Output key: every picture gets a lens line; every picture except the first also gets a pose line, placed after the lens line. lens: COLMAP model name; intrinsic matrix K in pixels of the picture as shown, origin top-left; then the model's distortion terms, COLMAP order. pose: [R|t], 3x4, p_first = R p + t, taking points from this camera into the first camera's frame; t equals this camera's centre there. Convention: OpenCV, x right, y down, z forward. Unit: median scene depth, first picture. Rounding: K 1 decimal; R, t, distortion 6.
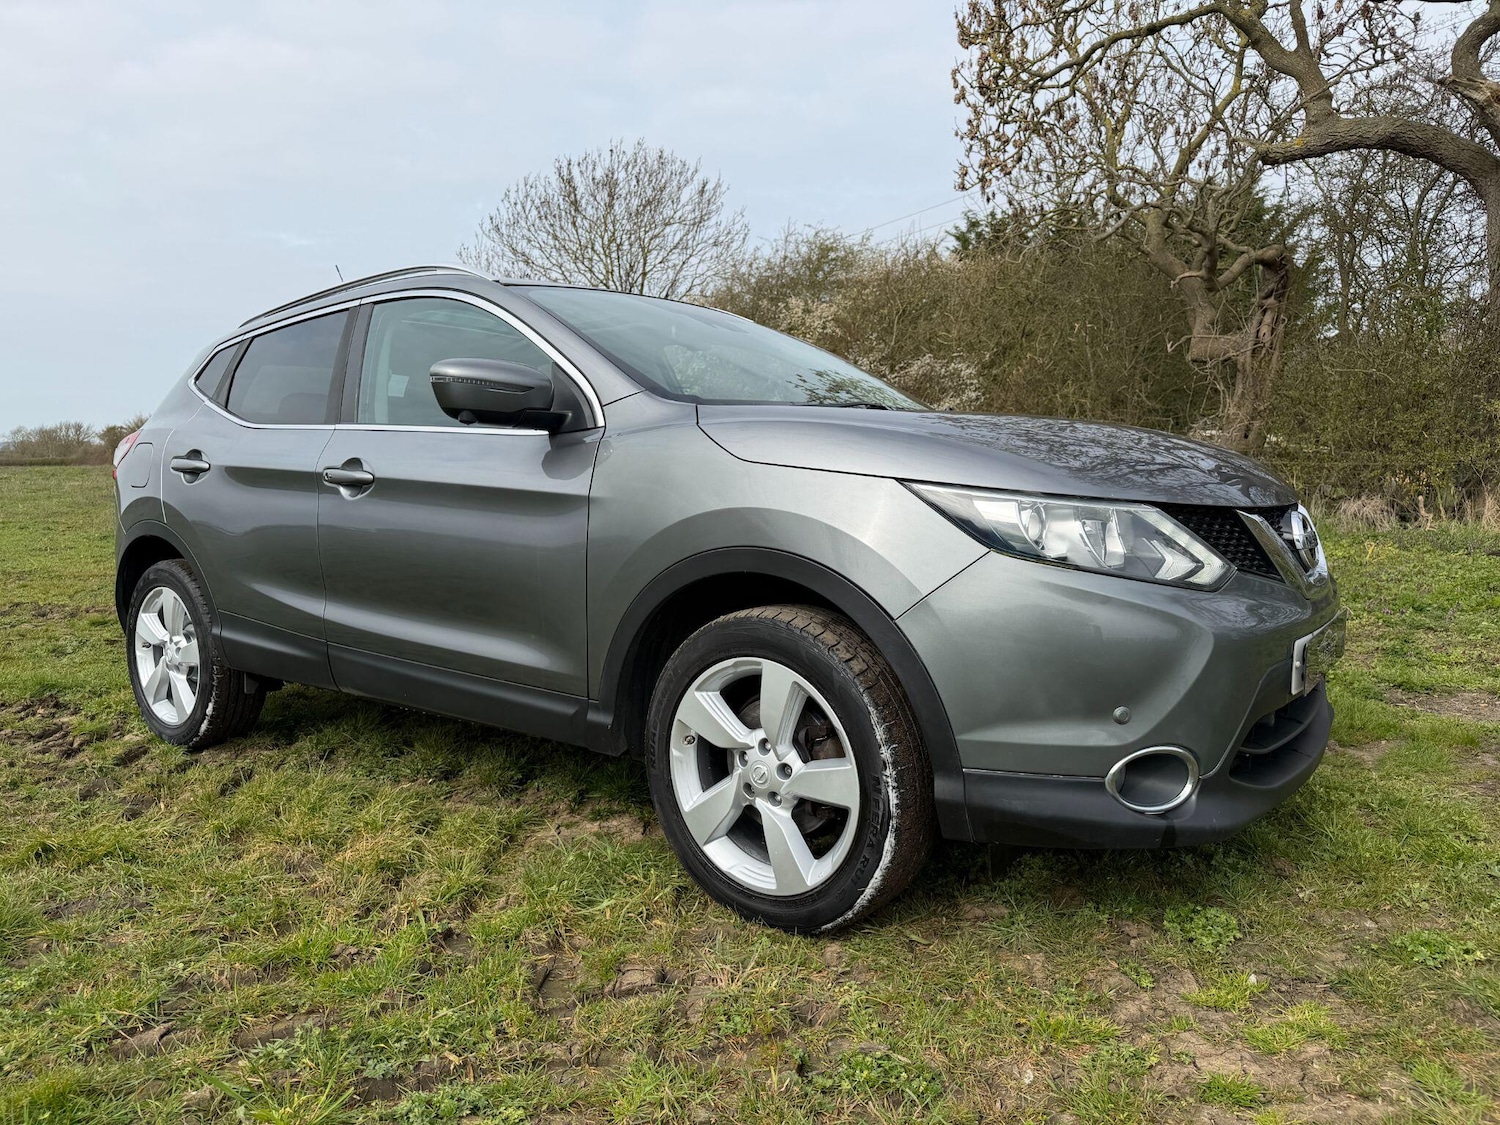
lens RADIAL K [[1029.6, 0, 752.7], [0, 1029.6, 592.1], [0, 0, 1]] dist [0.124164, -0.184460]
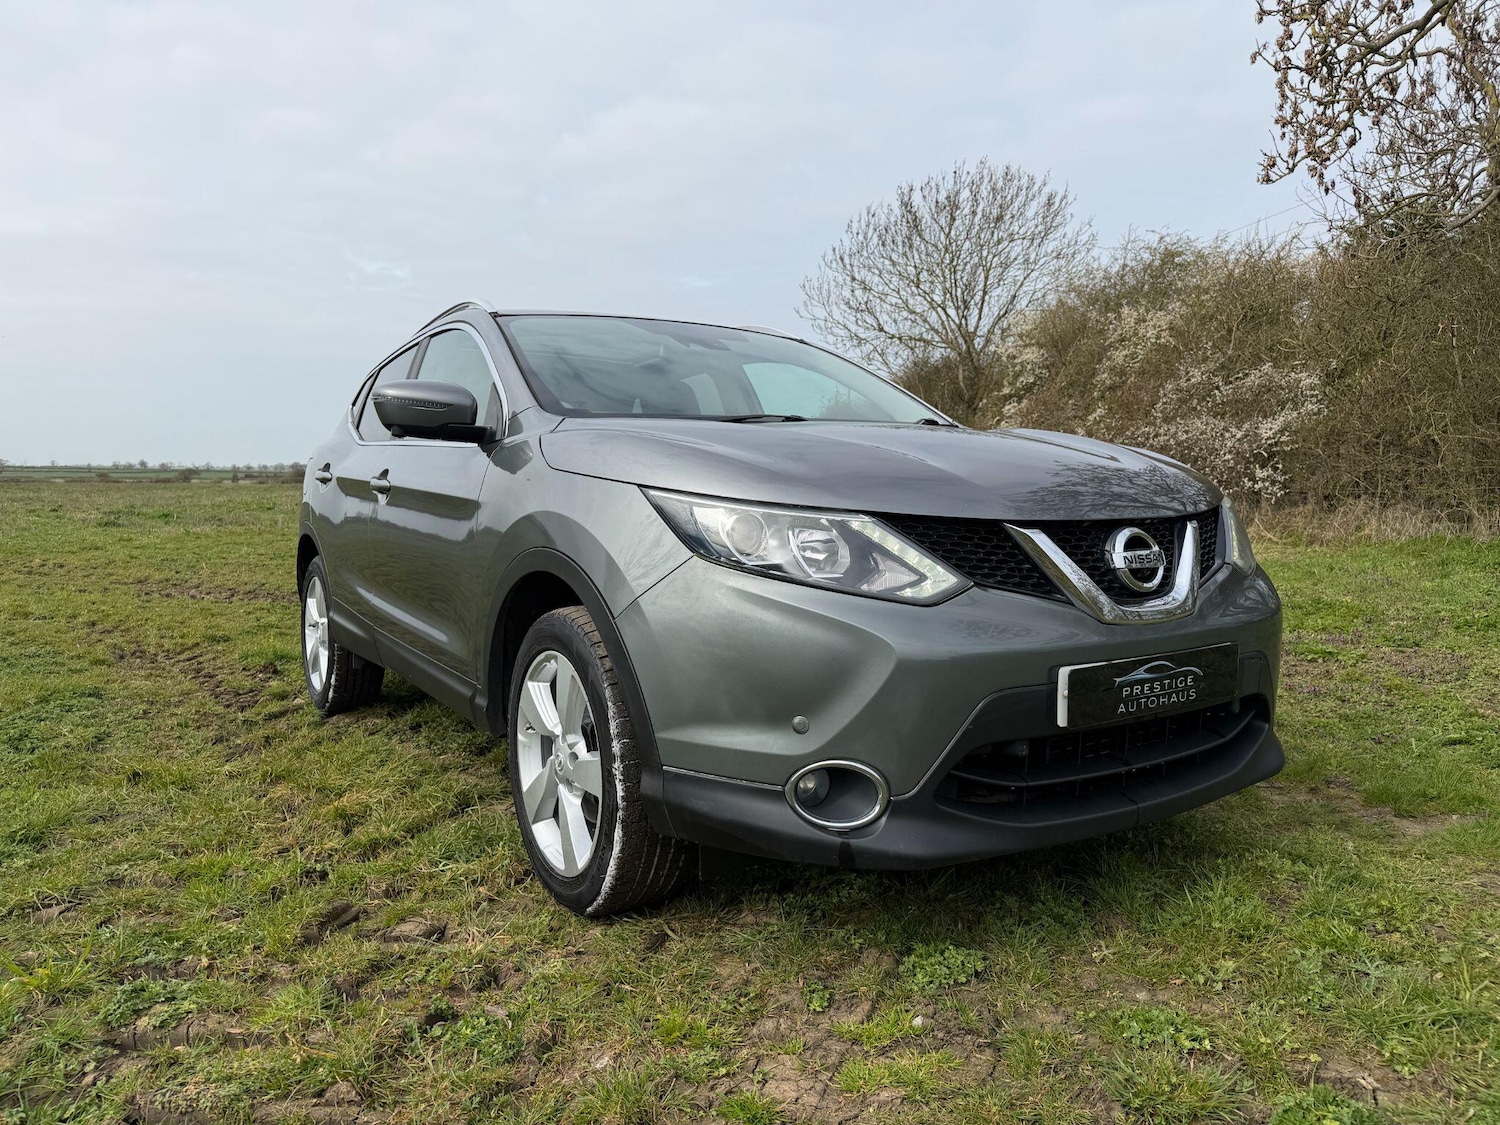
lens RADIAL K [[1059.3, 0, 744.0], [0, 1059.3, 569.6], [0, 0, 1]] dist [0.020205, -0.026687]
pose [[0.937505, 0.034802, -0.346226, 0.312915], [-0.049923, 0.998145, -0.034848, 0.004279], [0.344371, 0.049954, 0.937504, 0.017698]]
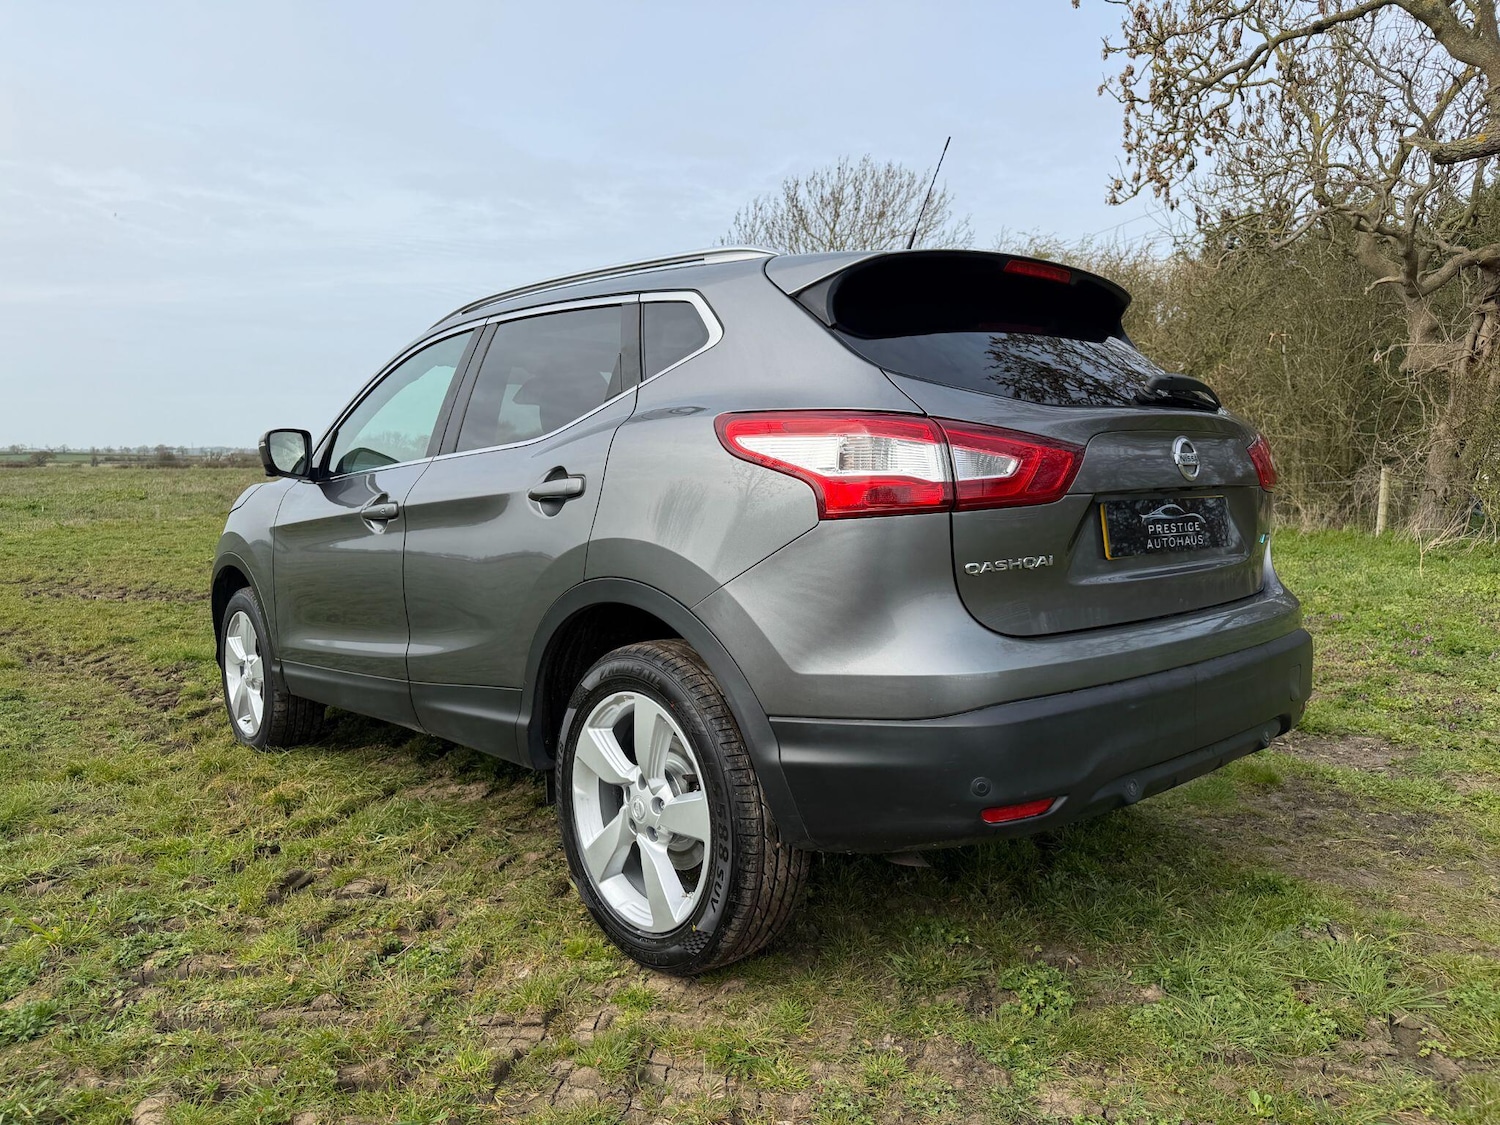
lens RADIAL K [[1059.3, 0, 744.0], [0, 1059.3, 569.6], [0, 0, 1]] dist [0.020205, -0.026687]
pose [[0.967950, 0.032273, -0.249063, 0.359256], [-0.039622, 0.998913, -0.024551, -0.013069], [0.248000, 0.033632, 0.968176, -0.100110]]
